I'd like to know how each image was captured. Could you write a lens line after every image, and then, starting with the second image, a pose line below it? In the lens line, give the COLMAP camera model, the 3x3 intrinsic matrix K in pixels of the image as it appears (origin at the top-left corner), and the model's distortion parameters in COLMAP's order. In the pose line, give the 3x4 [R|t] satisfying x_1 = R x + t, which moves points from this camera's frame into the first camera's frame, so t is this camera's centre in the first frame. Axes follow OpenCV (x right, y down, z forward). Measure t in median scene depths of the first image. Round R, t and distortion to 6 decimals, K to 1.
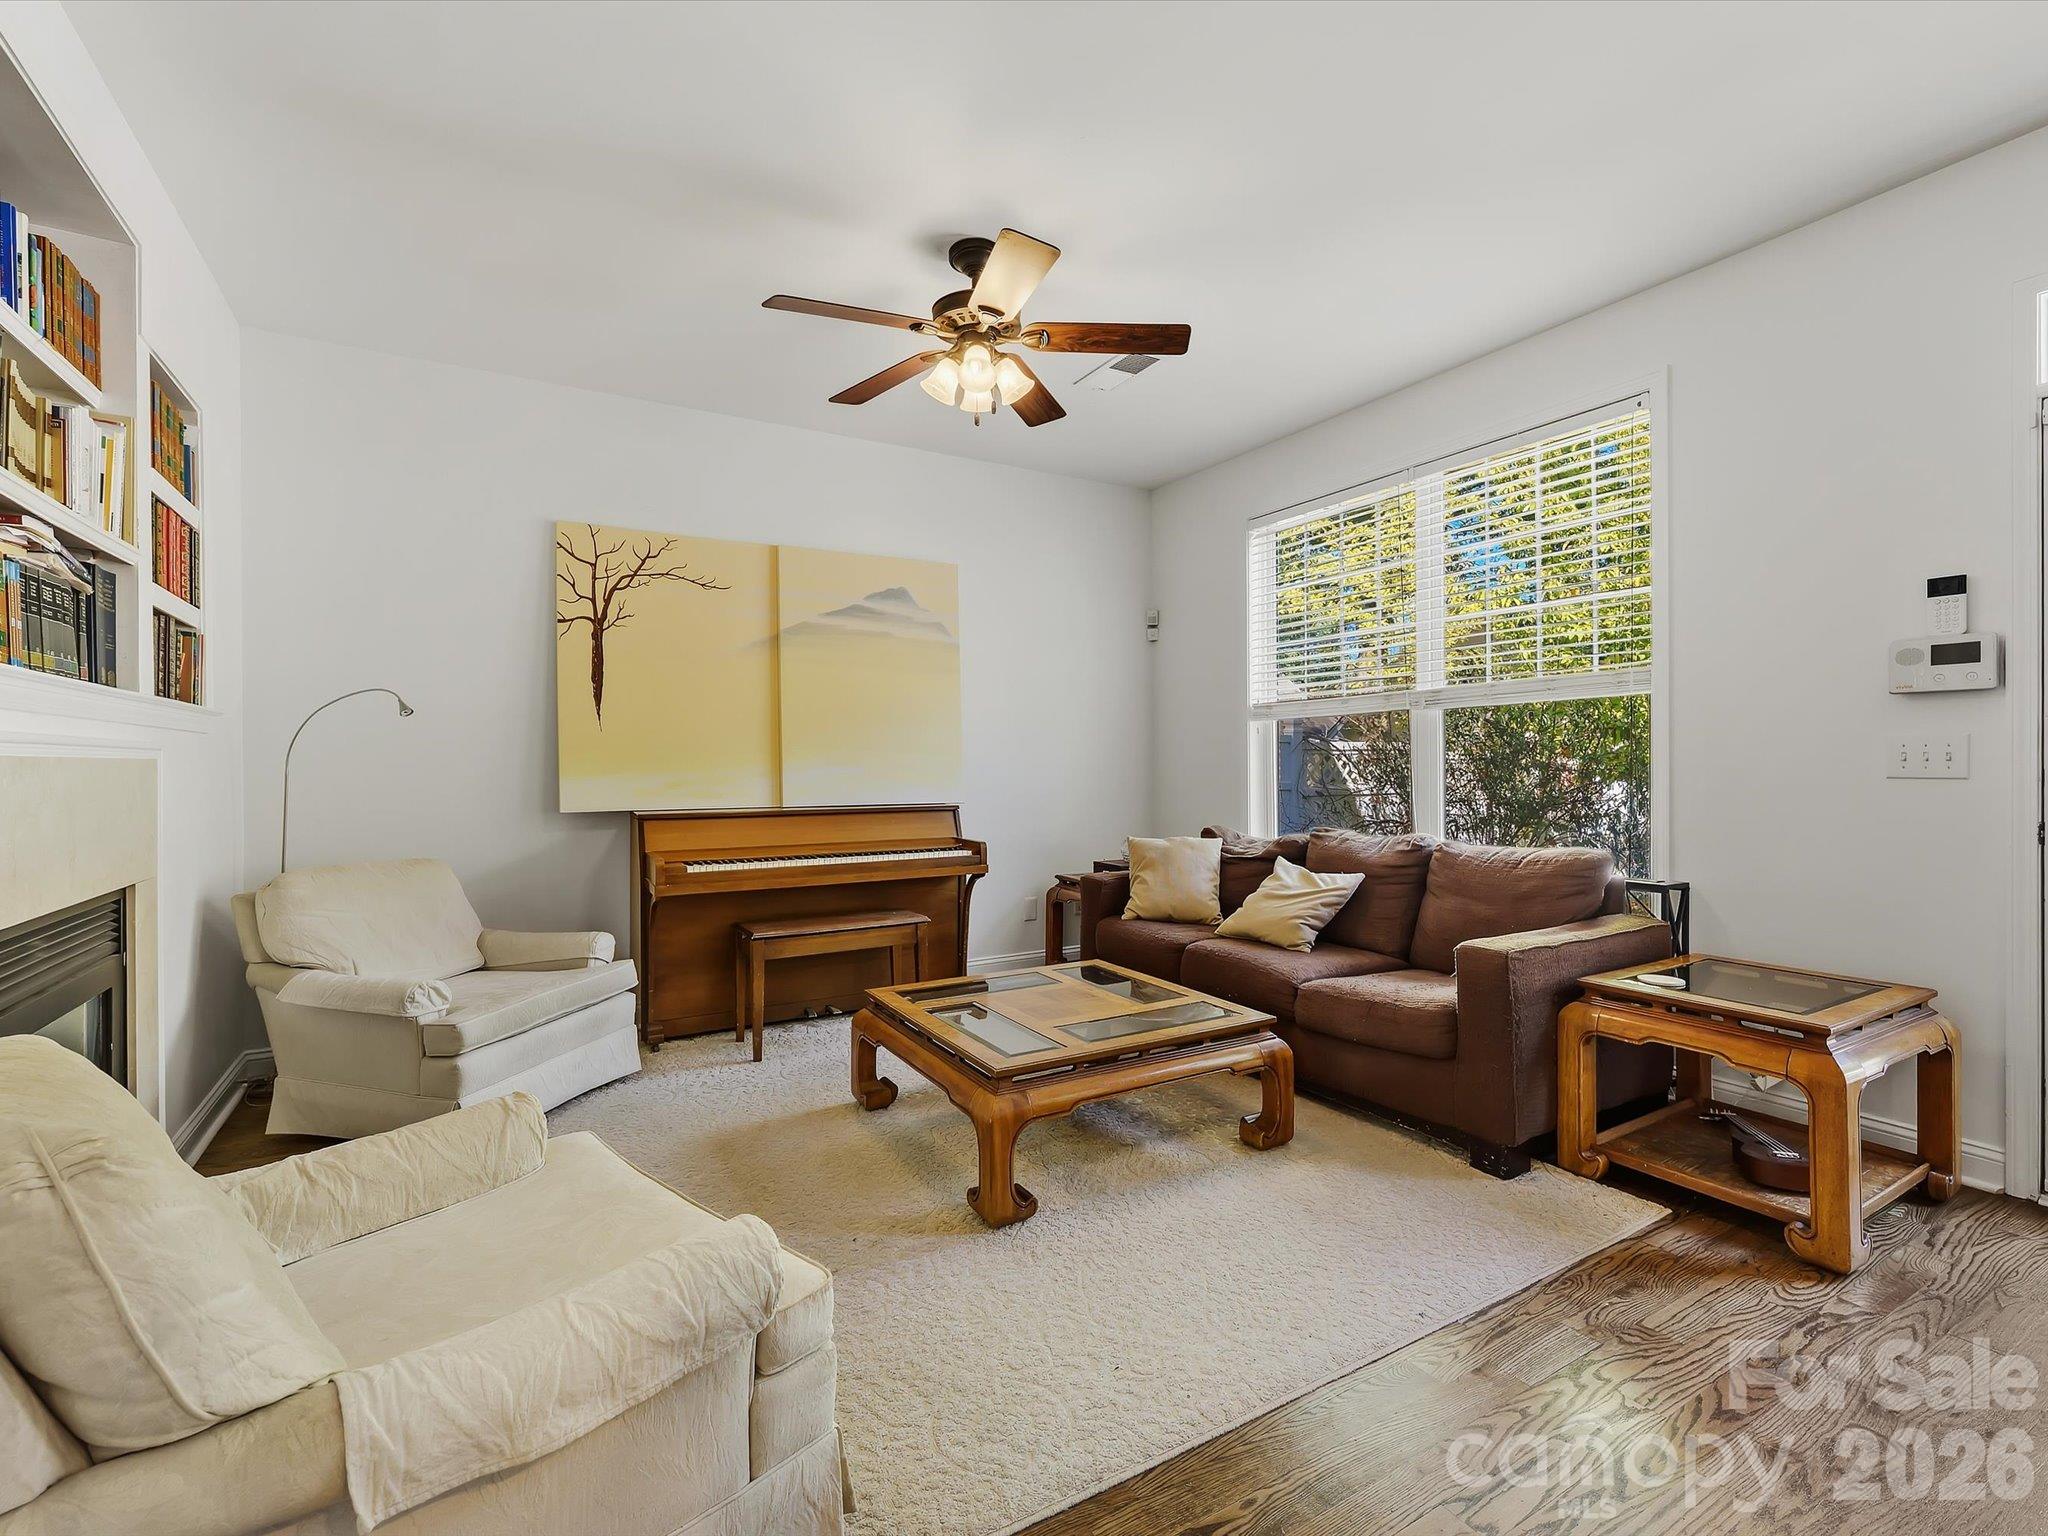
lens RADIAL K [[925.5, 0, 1017.5], [0, 925.5, 763.2], [0, 0, 1]] dist [-0.000188, 0.000021]
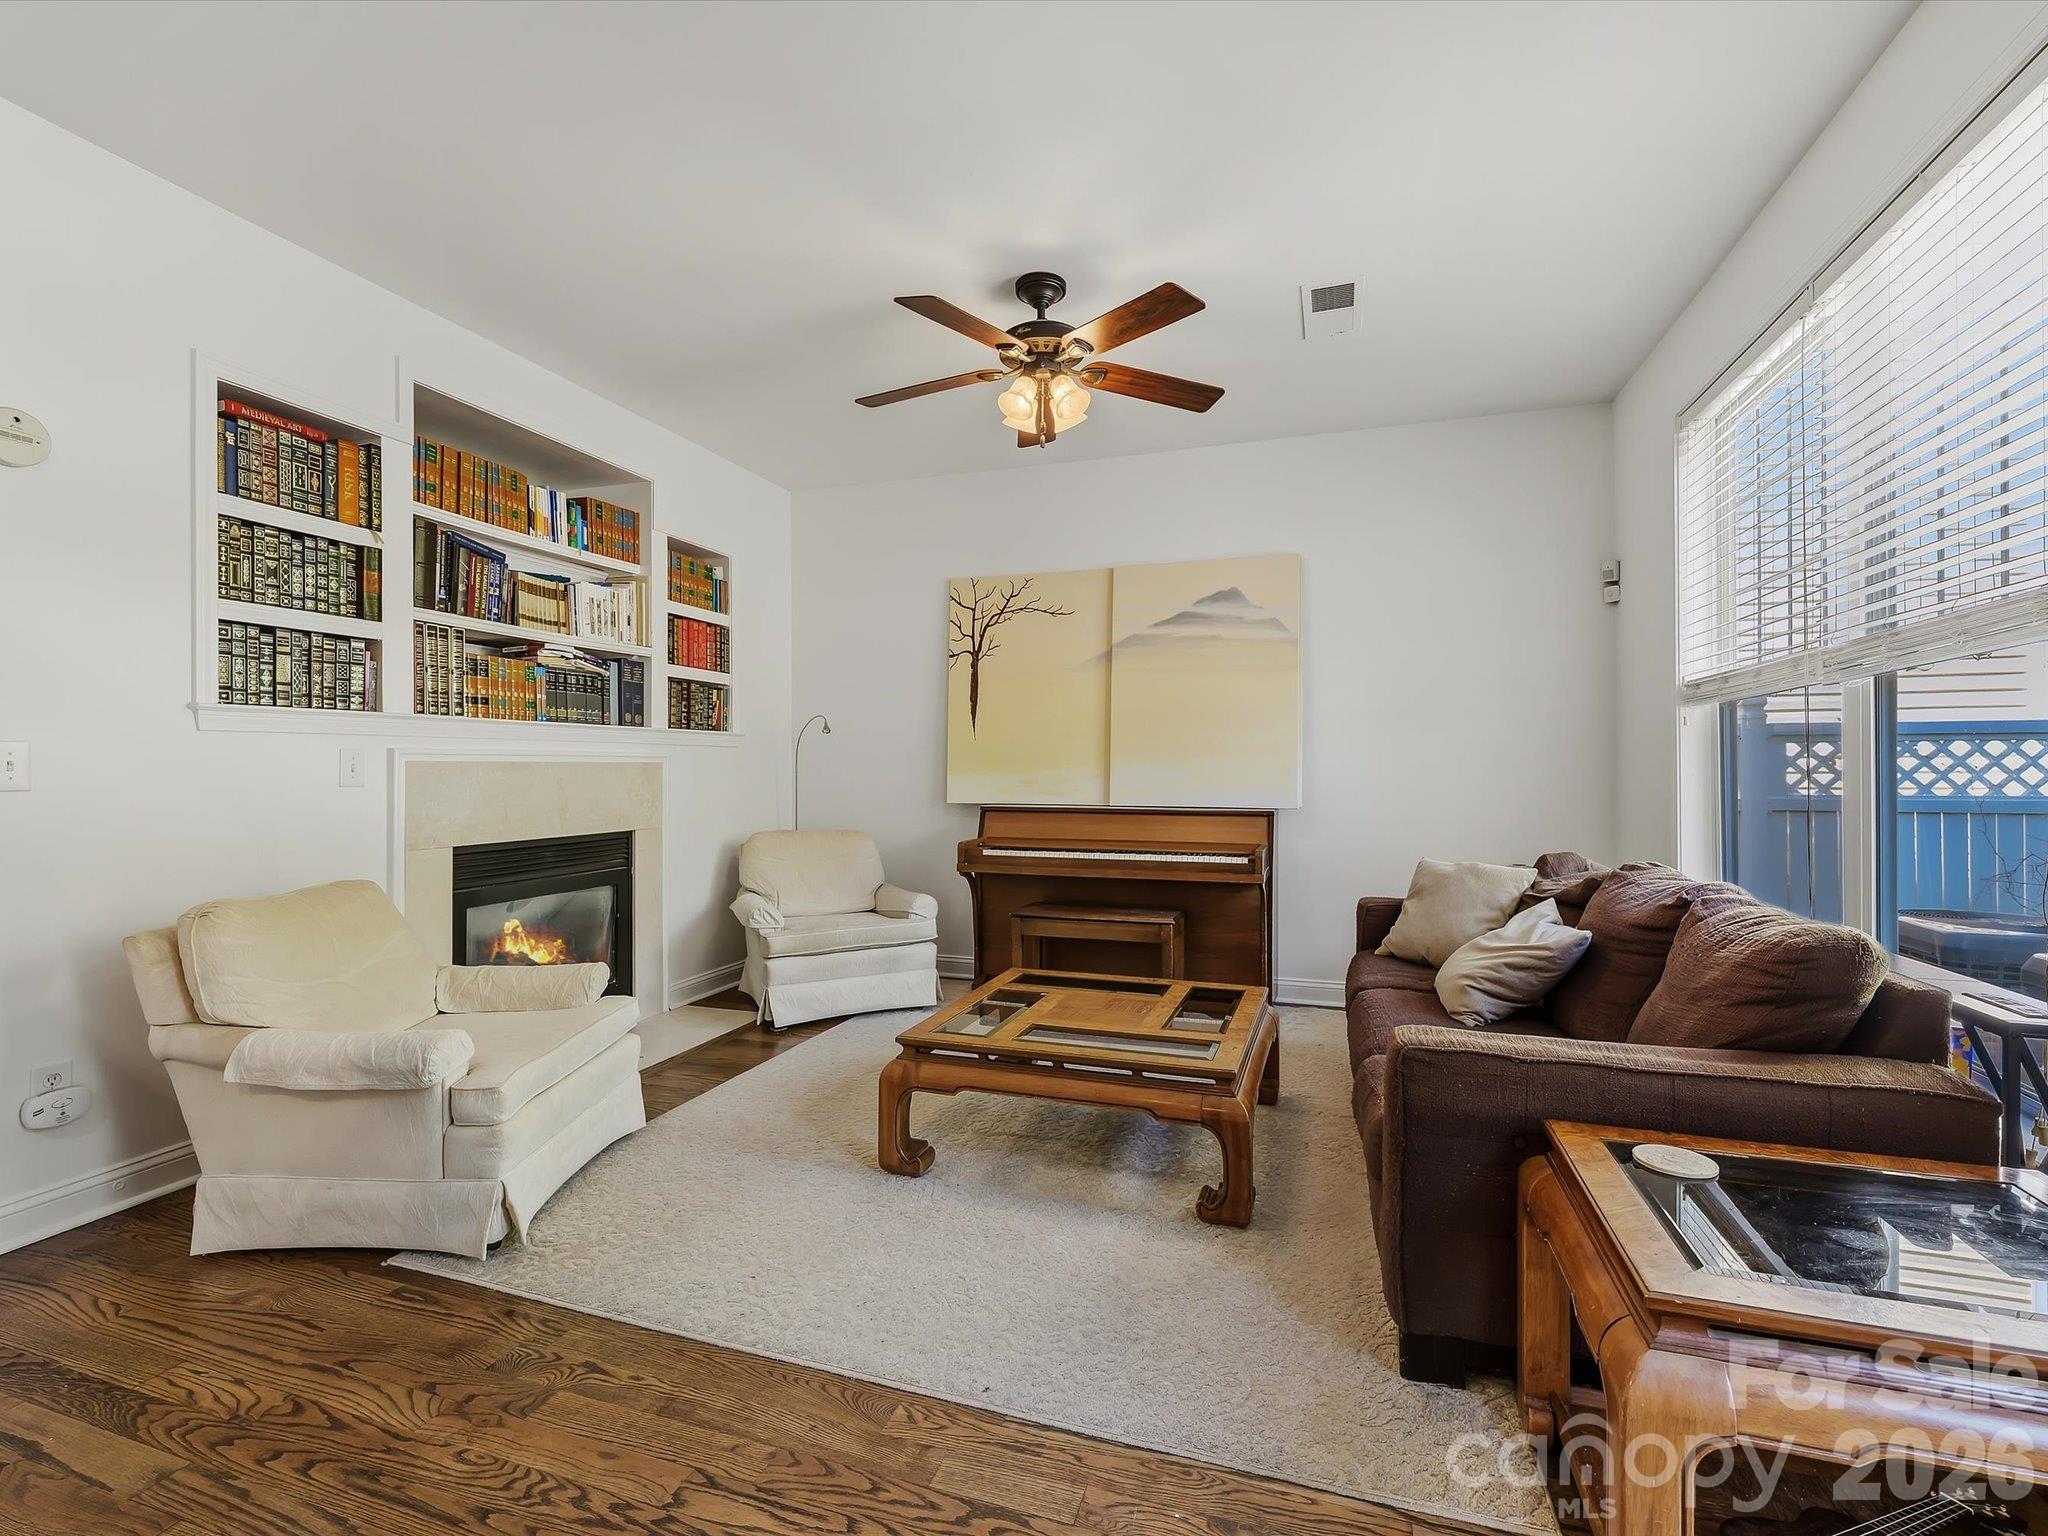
lens RADIAL K [[925.5, 0, 1018.2], [0, 925.5, 765.0], [0, 0, 1]] dist [-0.000188, 0.000021]
pose [[0.654120, 0.002323, -0.756387, 0.579270], [-0.003003, 0.999995, 0.000474, -0.001134], [0.756385, 0.001961, 0.654124, 0.227525]]
